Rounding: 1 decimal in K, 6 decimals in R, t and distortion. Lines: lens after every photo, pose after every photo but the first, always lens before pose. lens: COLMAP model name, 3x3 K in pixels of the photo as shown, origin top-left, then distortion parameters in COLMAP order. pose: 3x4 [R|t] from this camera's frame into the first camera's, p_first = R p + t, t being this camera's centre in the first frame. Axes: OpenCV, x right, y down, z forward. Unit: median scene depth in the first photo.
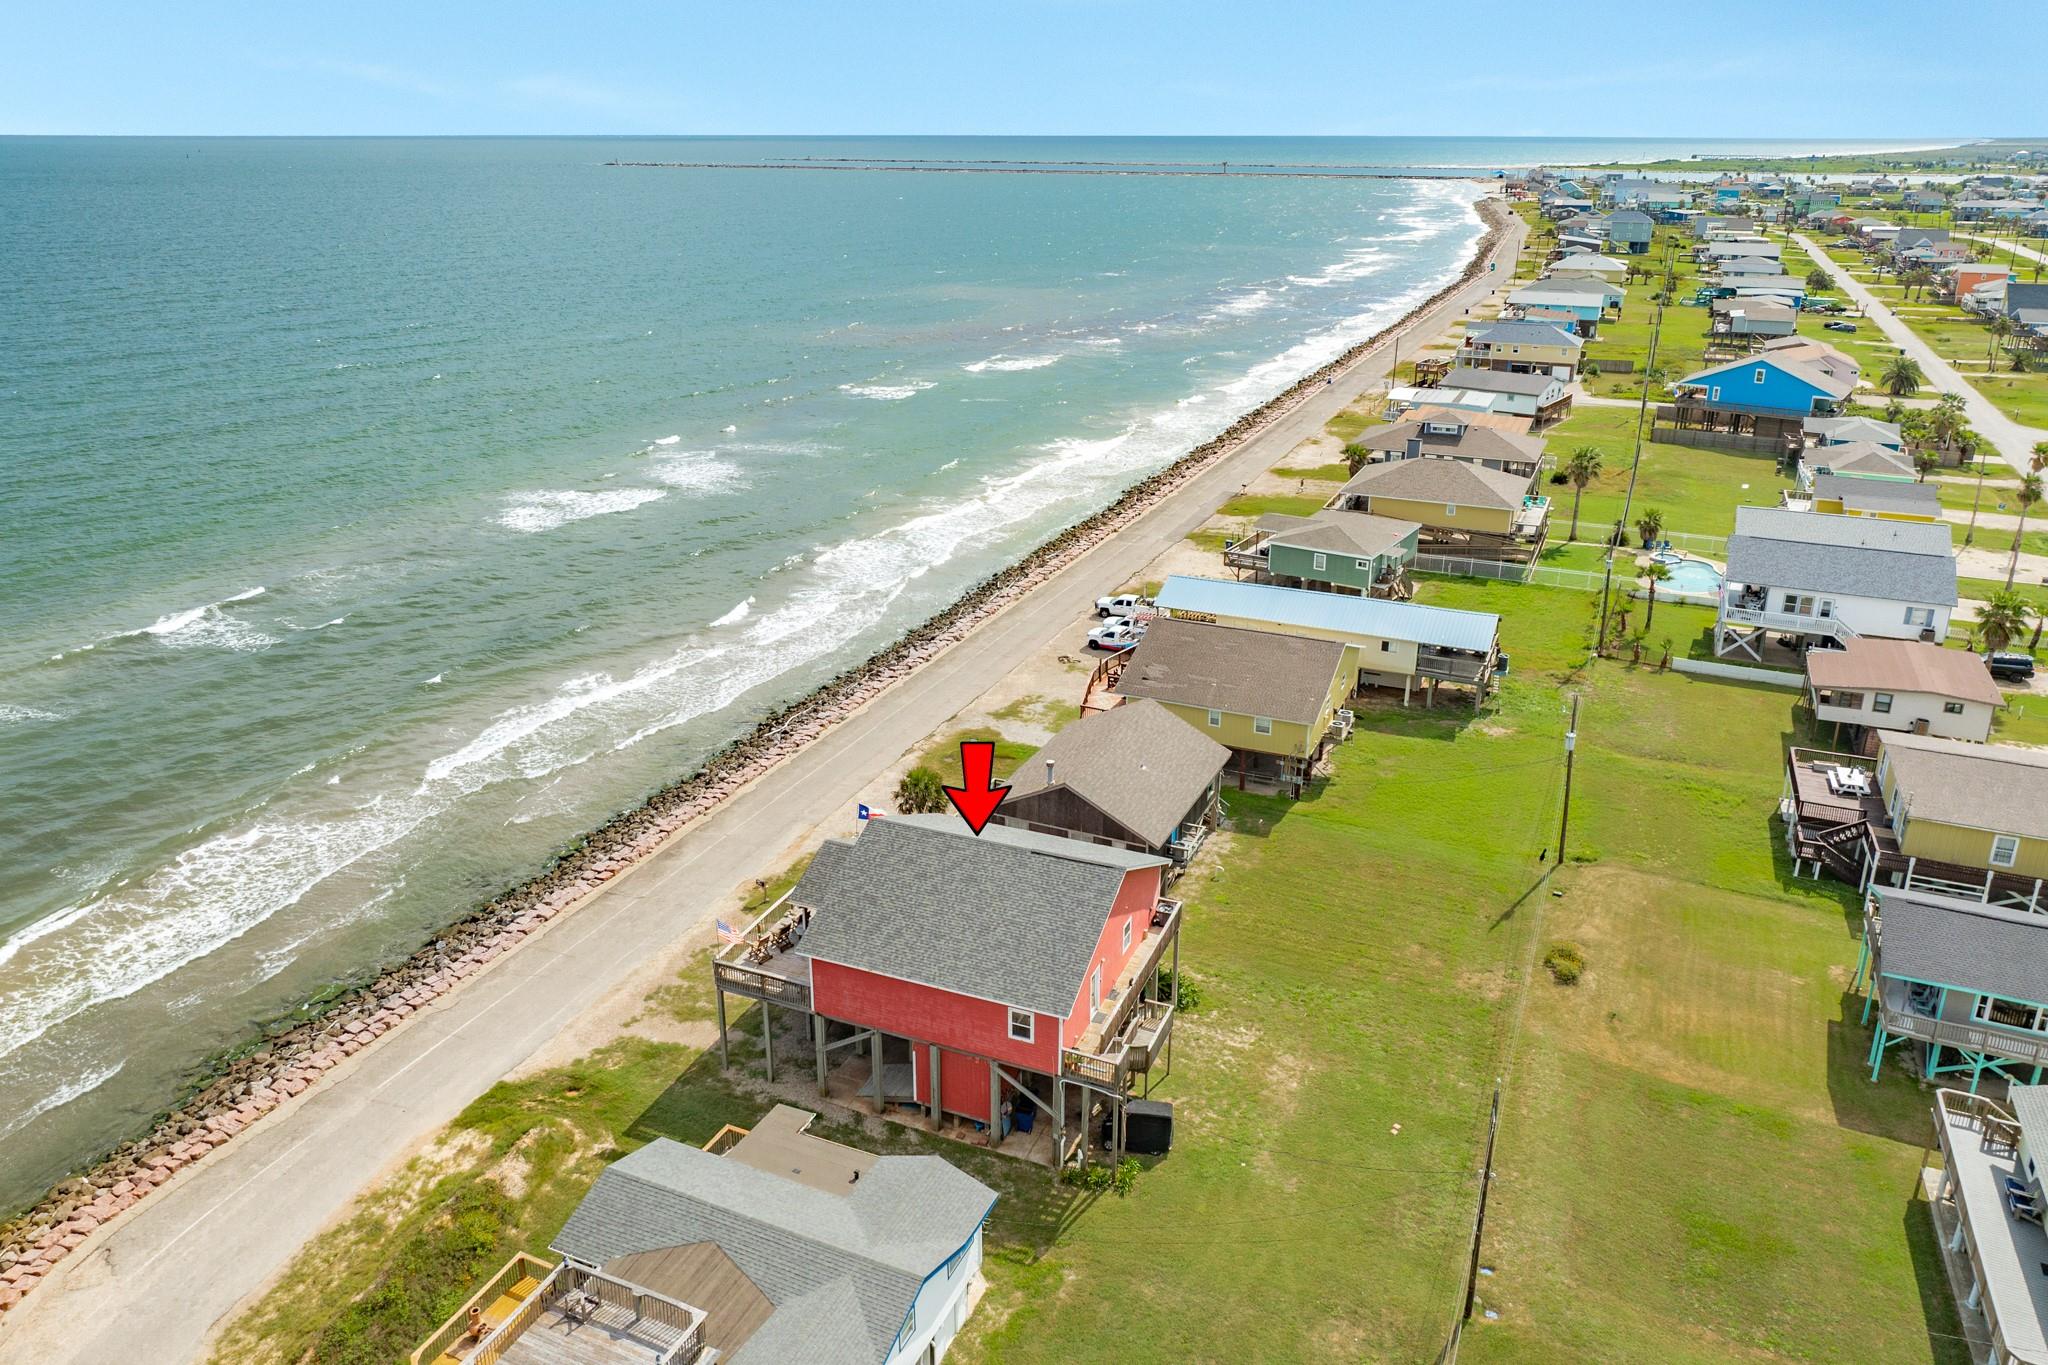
lens RADIAL K [[1418.1, 0, 1024.0], [0, 1418.1, 682.5], [0, 0, 1]] dist [-0.003911, -0.003223]
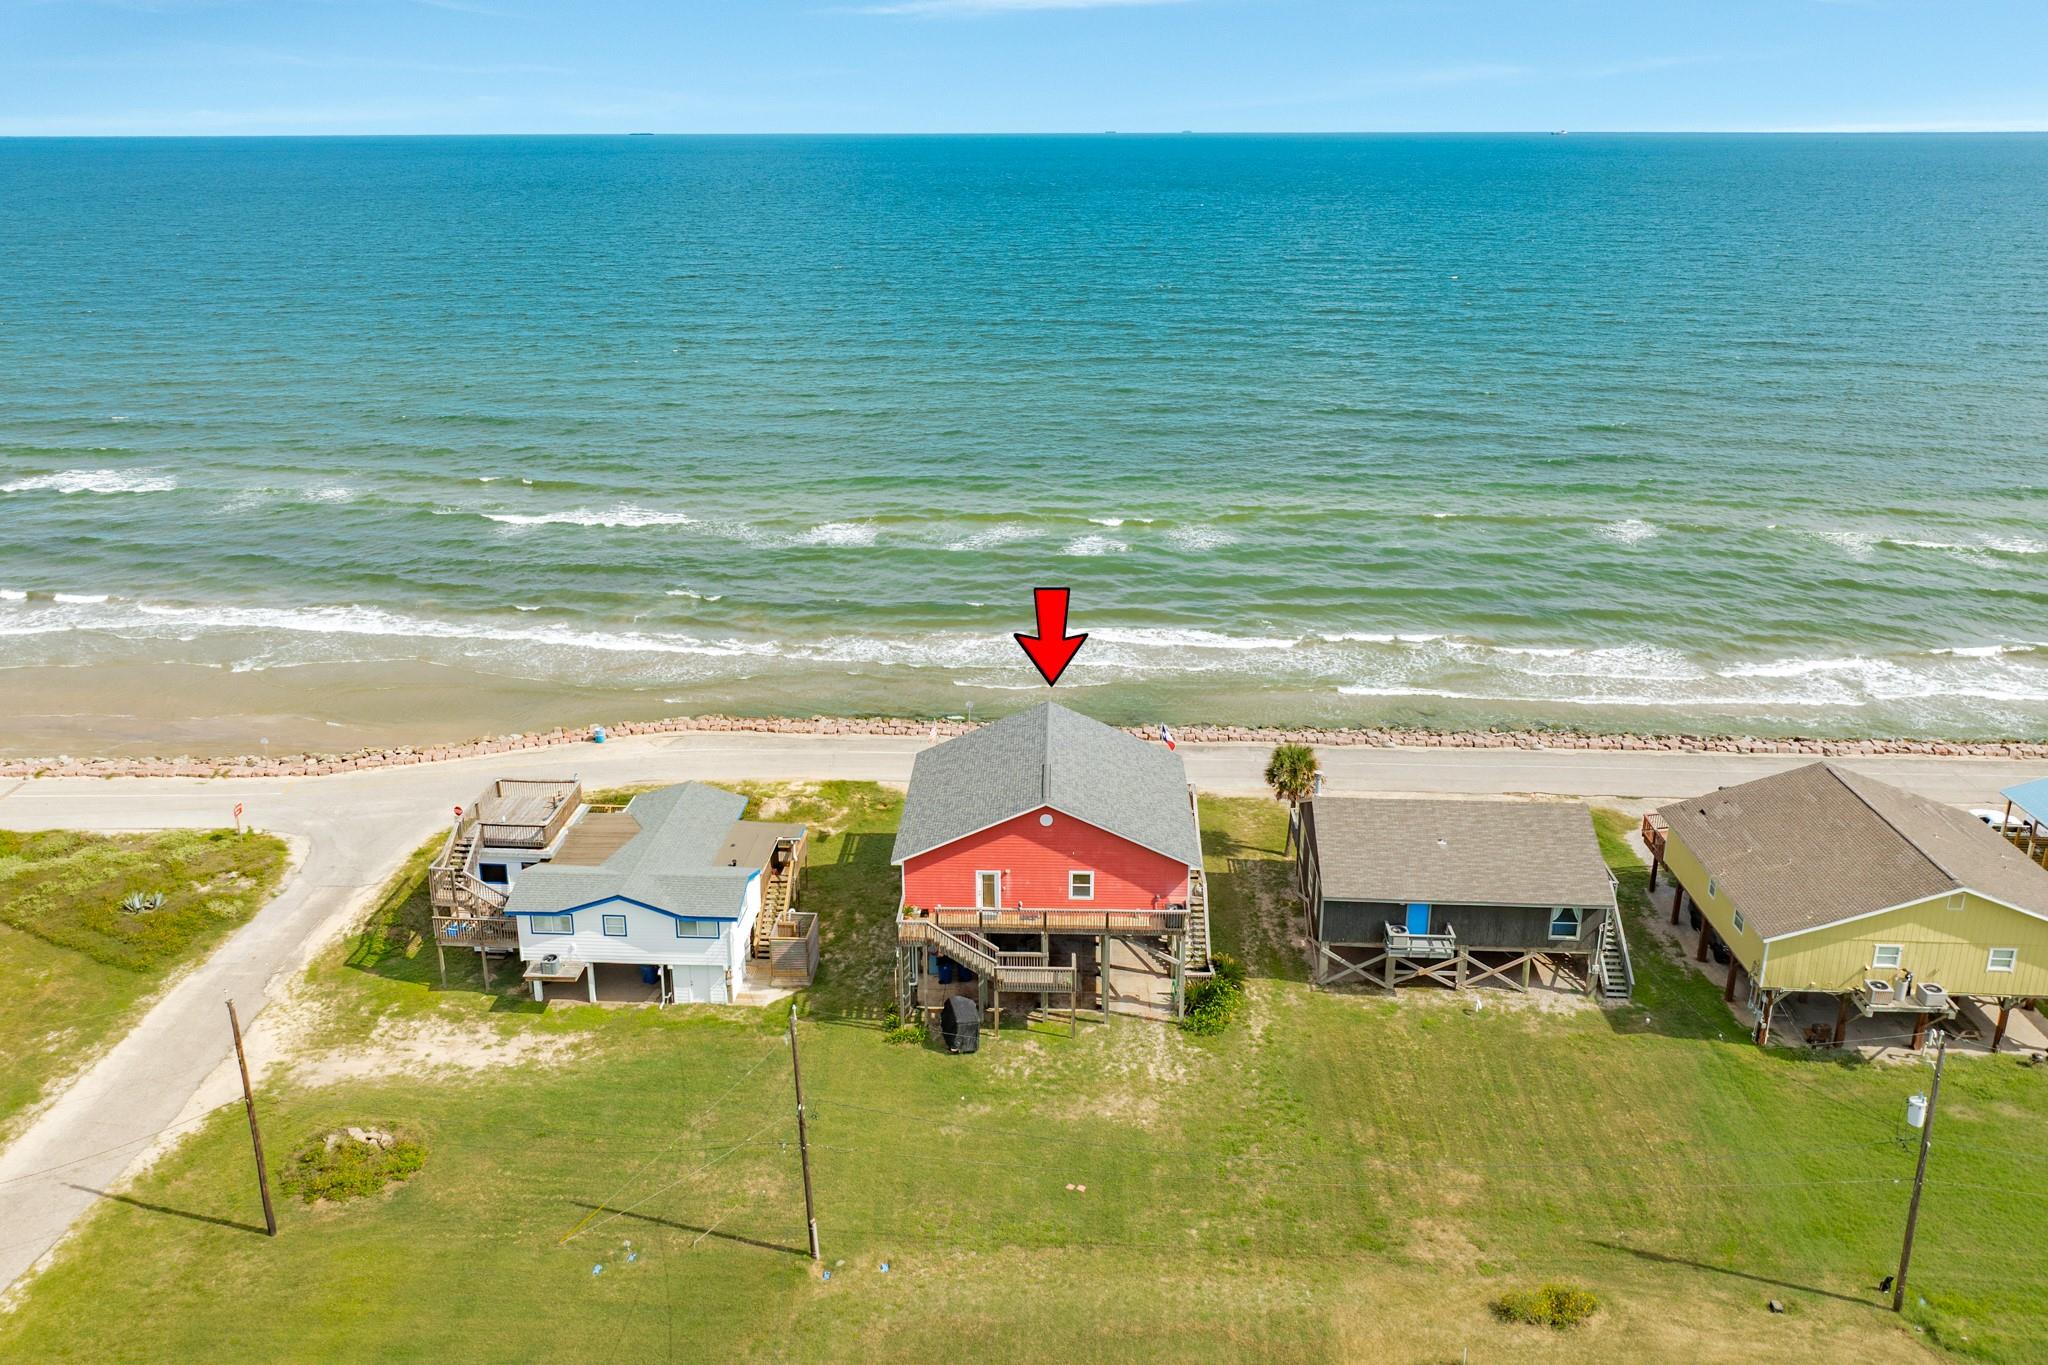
lens RADIAL K [[1496.3, 0, 1023.8], [0, 1496.3, 565.0], [0, 0, 1]] dist [-0.004936, -0.005586]
pose [[0.363411, 0.259124, -0.894867, 0.923475], [-0.333905, 0.932954, 0.134553, -0.163194], [0.869736, 0.249902, 0.425569, 0.421053]]
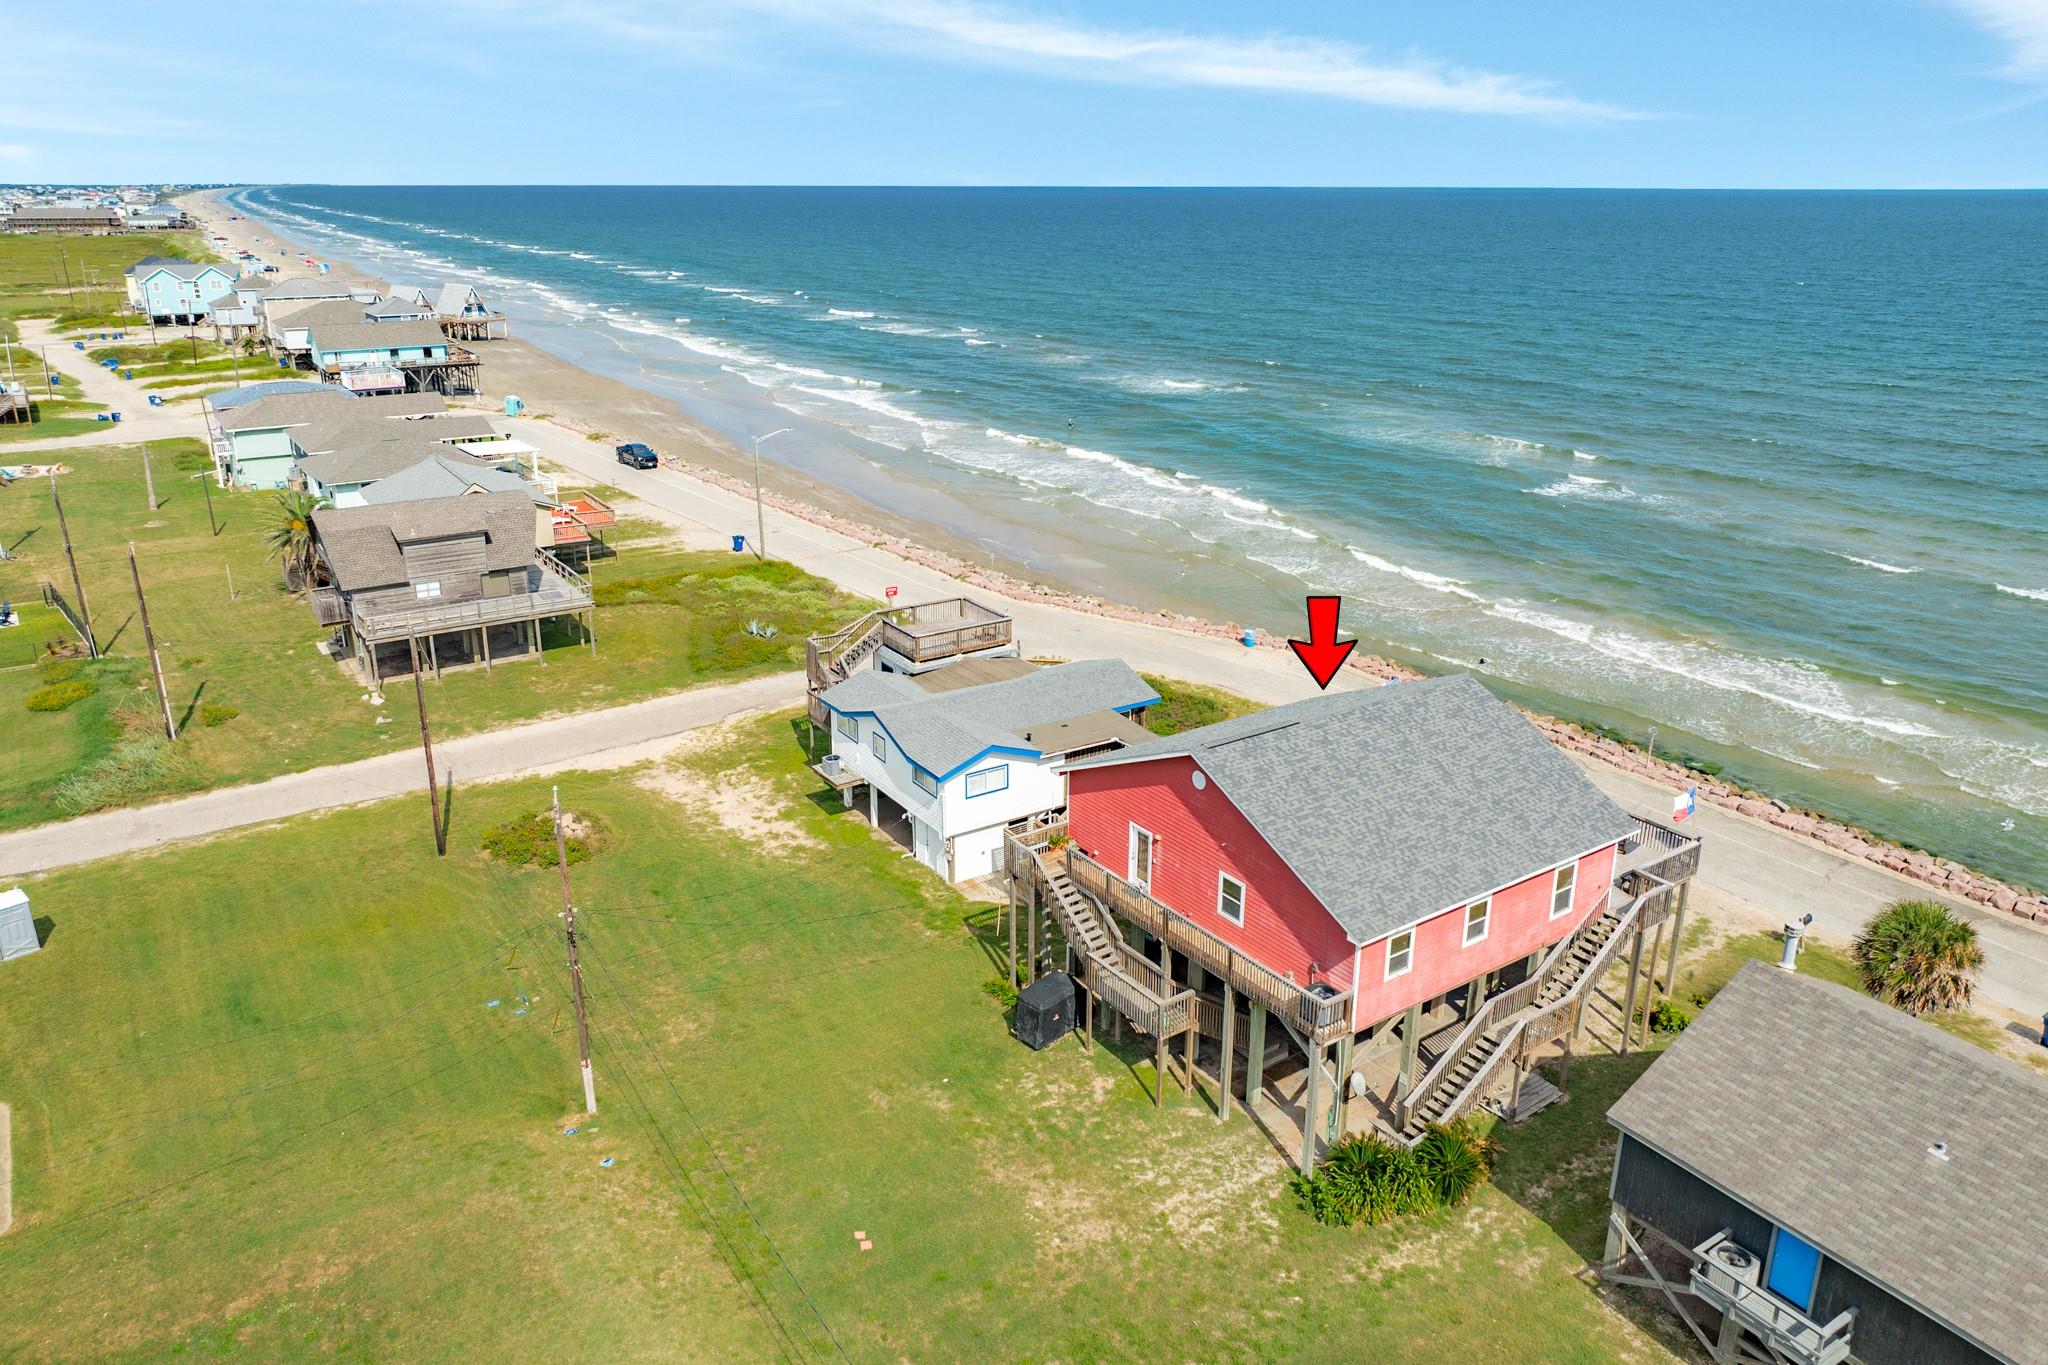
lens RADIAL K [[1418.1, 0, 1024.0], [0, 1418.1, 682.5], [0, 0, 1]] dist [-0.003911, -0.003223]
pose [[-0.533624, 0.281973, -0.797331, 0.602101], [-0.304472, 0.815513, 0.492174, -0.191442], [0.789014, 0.505401, -0.349324, 1.037002]]
